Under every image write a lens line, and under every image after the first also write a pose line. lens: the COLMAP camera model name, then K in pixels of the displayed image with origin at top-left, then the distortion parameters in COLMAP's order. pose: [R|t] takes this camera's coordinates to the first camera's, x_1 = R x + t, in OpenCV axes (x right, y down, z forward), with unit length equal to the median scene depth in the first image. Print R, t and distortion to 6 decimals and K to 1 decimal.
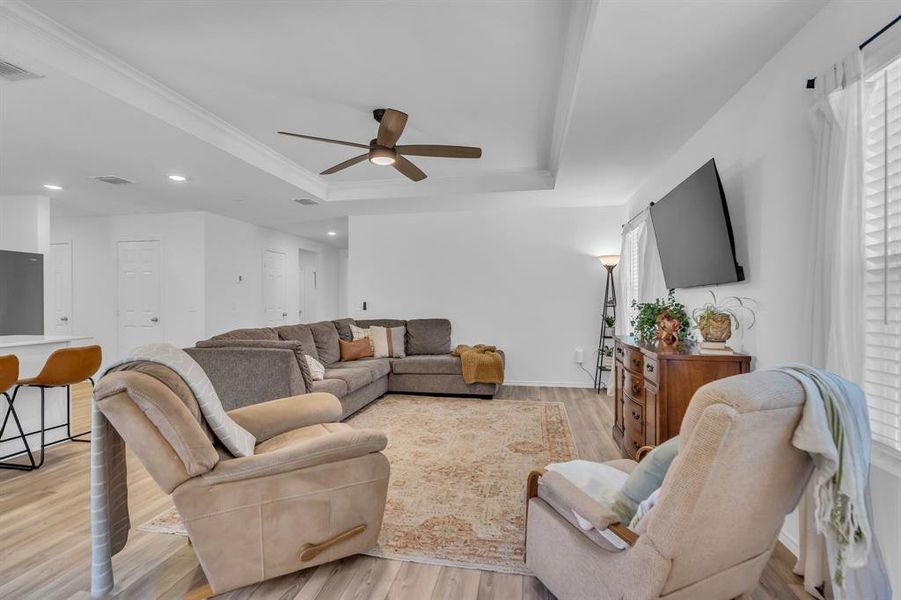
lens RADIAL K [[416.7, 0, 449.2], [0, 416.7, 295.1], [0, 0, 1]] dist [-0.000583, 0.002798]
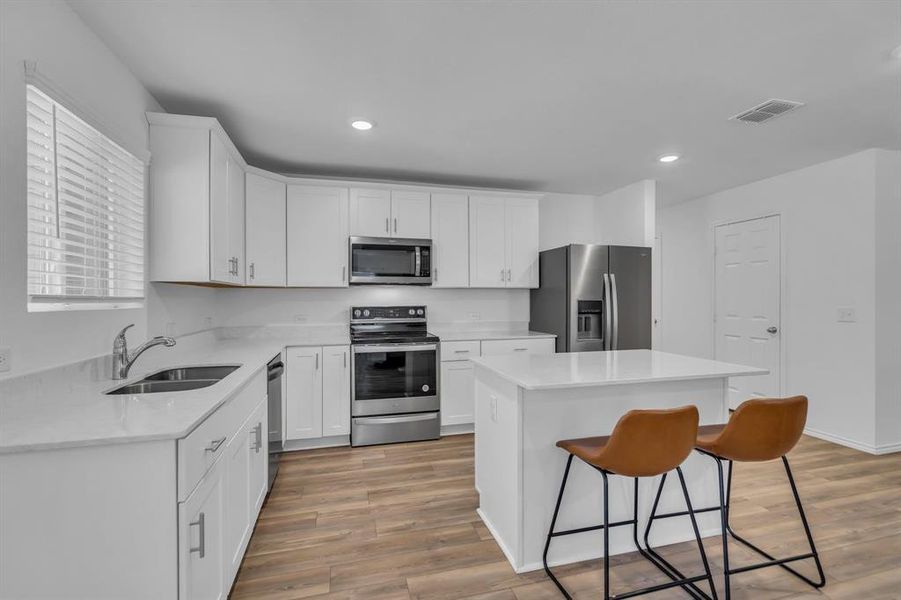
lens RADIAL K [[416.7, 0, 449.2], [0, 416.7, 301.3], [0, 0, 1]] dist [-0.000583, 0.002798]
pose [[0.434886, 0.007977, -0.900450, -0.381592], [0.010440, 0.999849, 0.013899, -0.005288], [0.900425, -0.015446, 0.434737, 0.258900]]
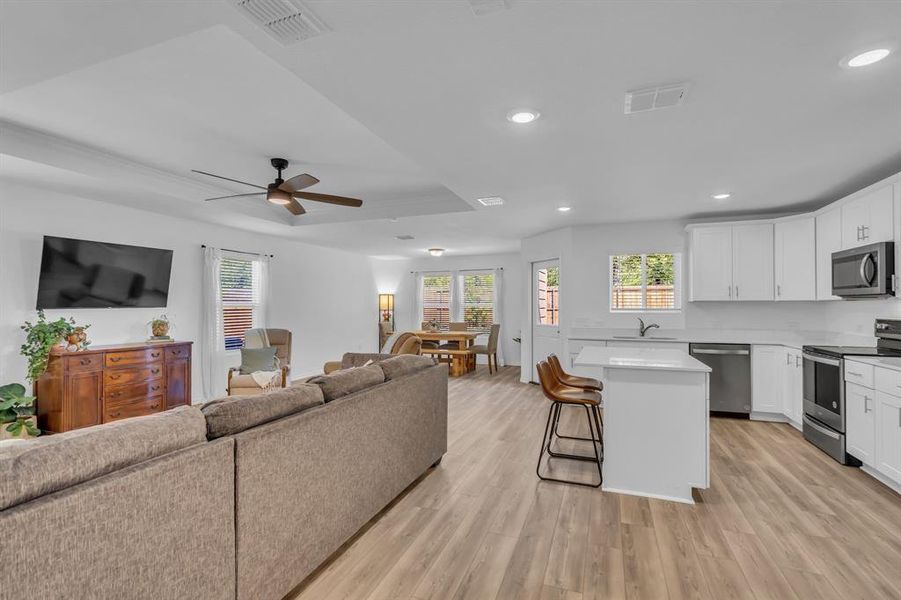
lens RADIAL K [[416.7, 0, 451.2], [0, 416.7, 299.5], [0, 0, 1]] dist [-0.000583, 0.002798]
pose [[-0.983544, 0.008700, 0.180461, -0.547300], [0.004061, 0.999652, -0.026058, -0.004759], [-0.180625, -0.024896, -0.983237, 1.334988]]
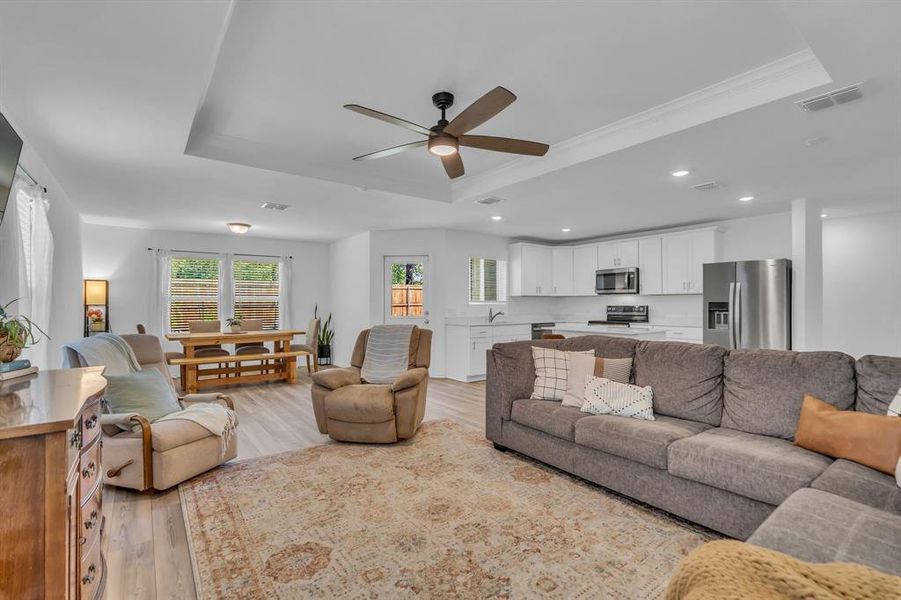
lens RADIAL K [[416.7, 0, 453.5], [0, 416.7, 301.3], [0, 0, 1]] dist [-0.000583, 0.002798]
pose [[-0.670698, 0.000478, -0.741730, 0.314158], [0.013514, 0.999842, -0.011575, 0.008258], [0.741607, -0.017787, -0.670599, 1.036338]]
